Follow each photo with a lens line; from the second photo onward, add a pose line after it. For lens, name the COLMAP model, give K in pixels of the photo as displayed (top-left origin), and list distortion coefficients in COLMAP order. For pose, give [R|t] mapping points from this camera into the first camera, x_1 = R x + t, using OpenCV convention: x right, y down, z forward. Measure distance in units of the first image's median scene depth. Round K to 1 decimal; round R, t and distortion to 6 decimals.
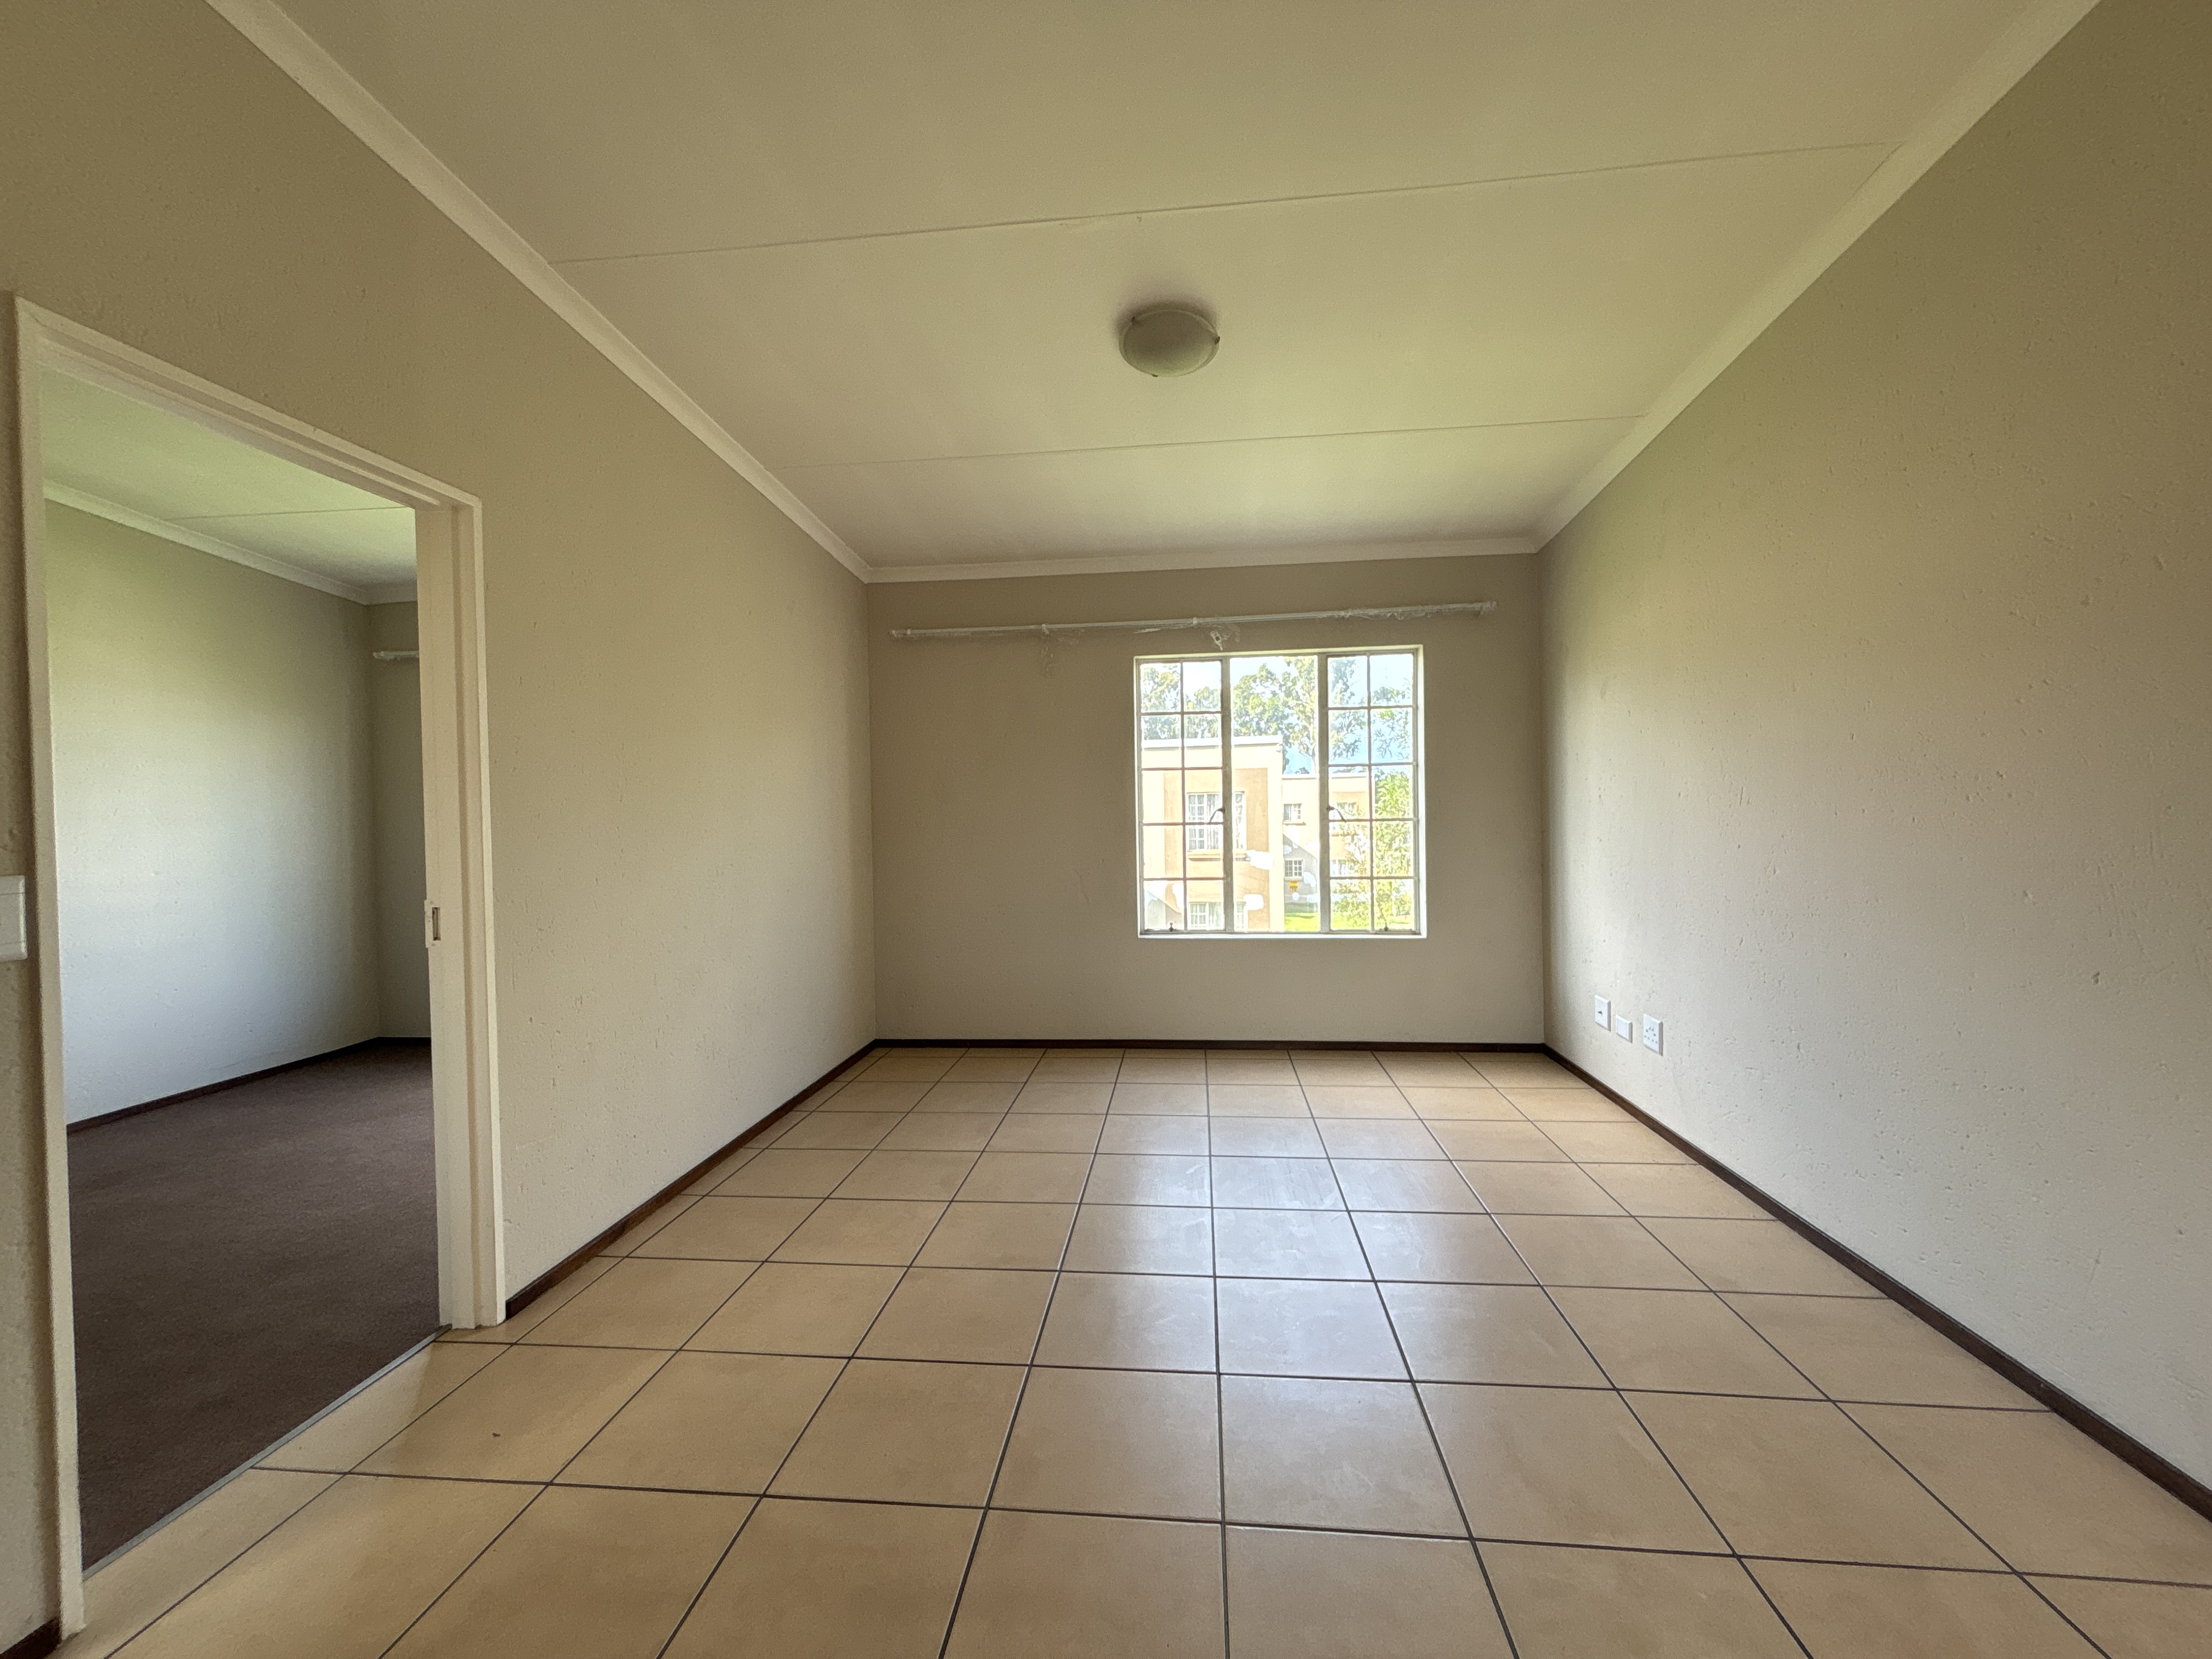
lens RADIAL K [[884.8, 0, 1110.0], [0, 884.8, 824.3], [0, 0, 1]] dist [0.002270, -0.001414]
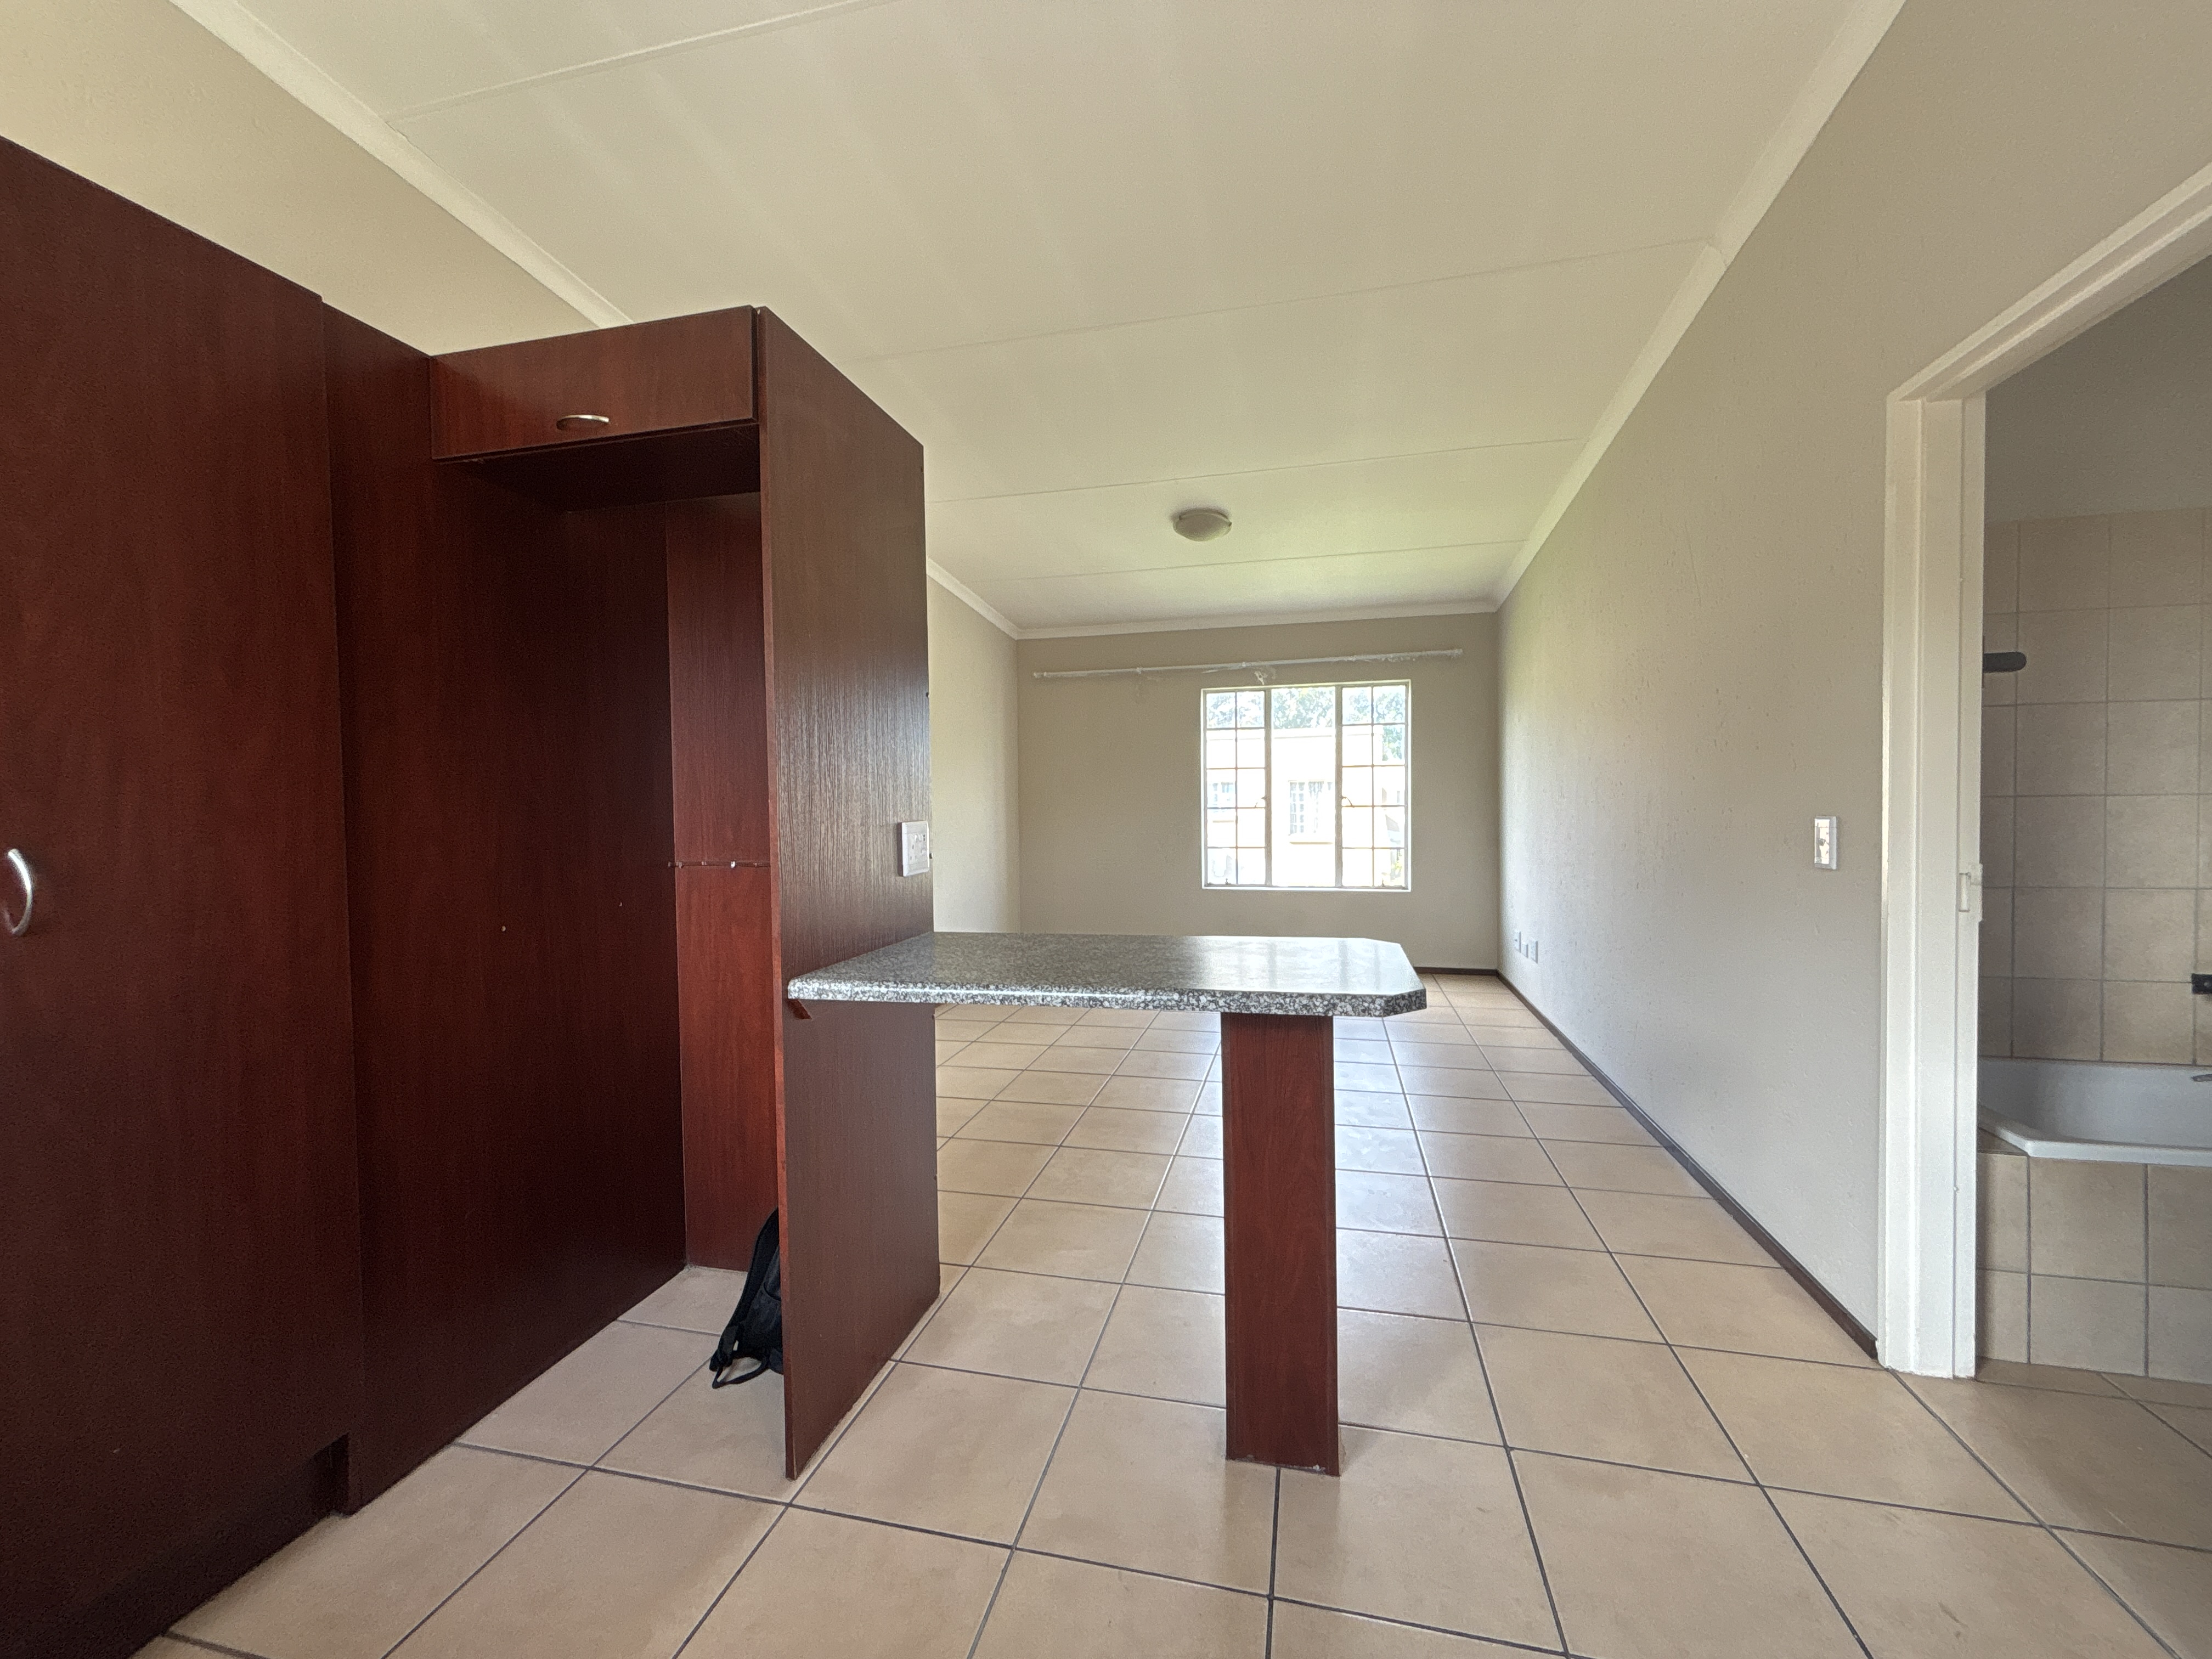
lens RADIAL K [[884.8, 0, 1104.7], [0, 884.8, 824.8], [0, 0, 1]] dist [0.002270, -0.001414]
pose [[0.991534, 0.013985, -0.129095, 0.061491], [-0.012916, 0.999875, 0.009115, 0.017331], [0.129207, -0.007370, 0.991590, -0.434303]]
